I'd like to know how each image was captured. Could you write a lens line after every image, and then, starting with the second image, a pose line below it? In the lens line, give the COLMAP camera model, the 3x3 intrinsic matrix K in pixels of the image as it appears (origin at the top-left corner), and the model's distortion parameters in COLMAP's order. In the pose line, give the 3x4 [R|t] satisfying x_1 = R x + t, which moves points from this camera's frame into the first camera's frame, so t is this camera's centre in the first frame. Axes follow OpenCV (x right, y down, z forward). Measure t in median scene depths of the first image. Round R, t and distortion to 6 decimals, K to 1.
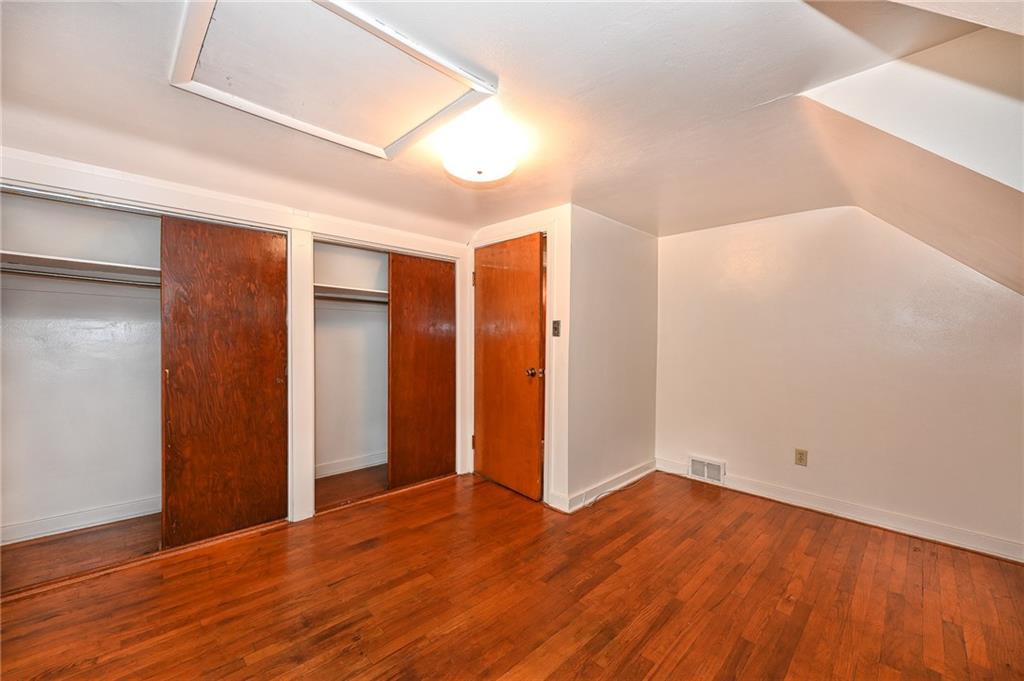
lens RADIAL K [[409.2, 0, 505.4], [0, 409.2, 349.1], [0, 0, 1]] dist [-0.000631, -0.000064]
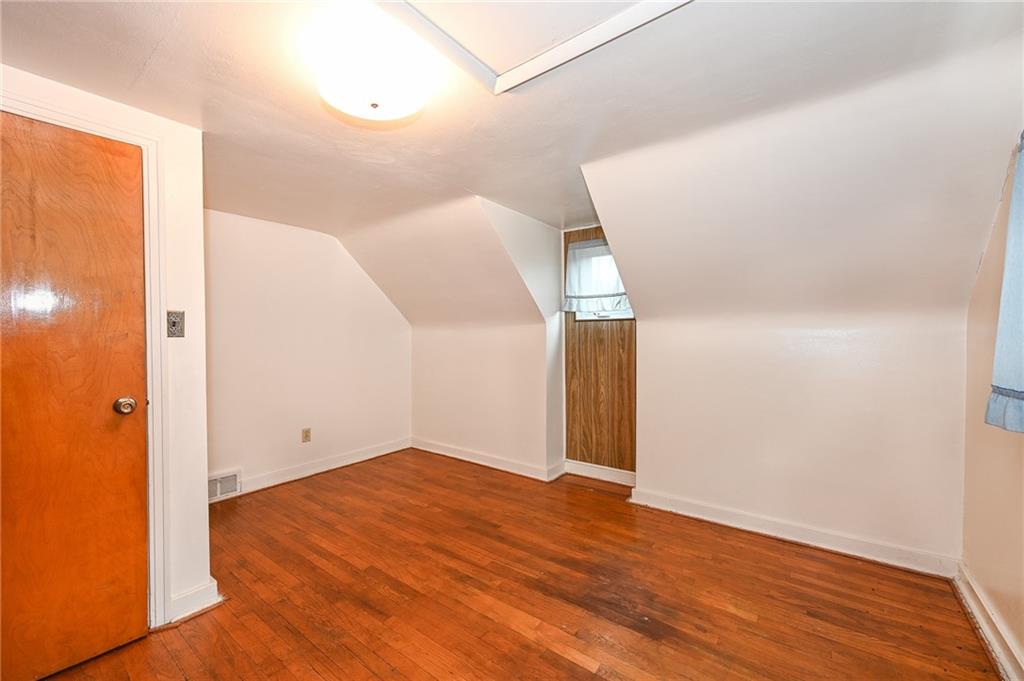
lens RADIAL K [[409.2, 0, 515.2], [0, 409.2, 343.6], [0, 0, 1]] dist [-0.000631, -0.000064]
pose [[-0.175126, -0.033408, 0.983979, -0.657609], [0.034377, 0.998607, 0.040023, -0.033162], [-0.983946, 0.040835, -0.173733, 0.718594]]
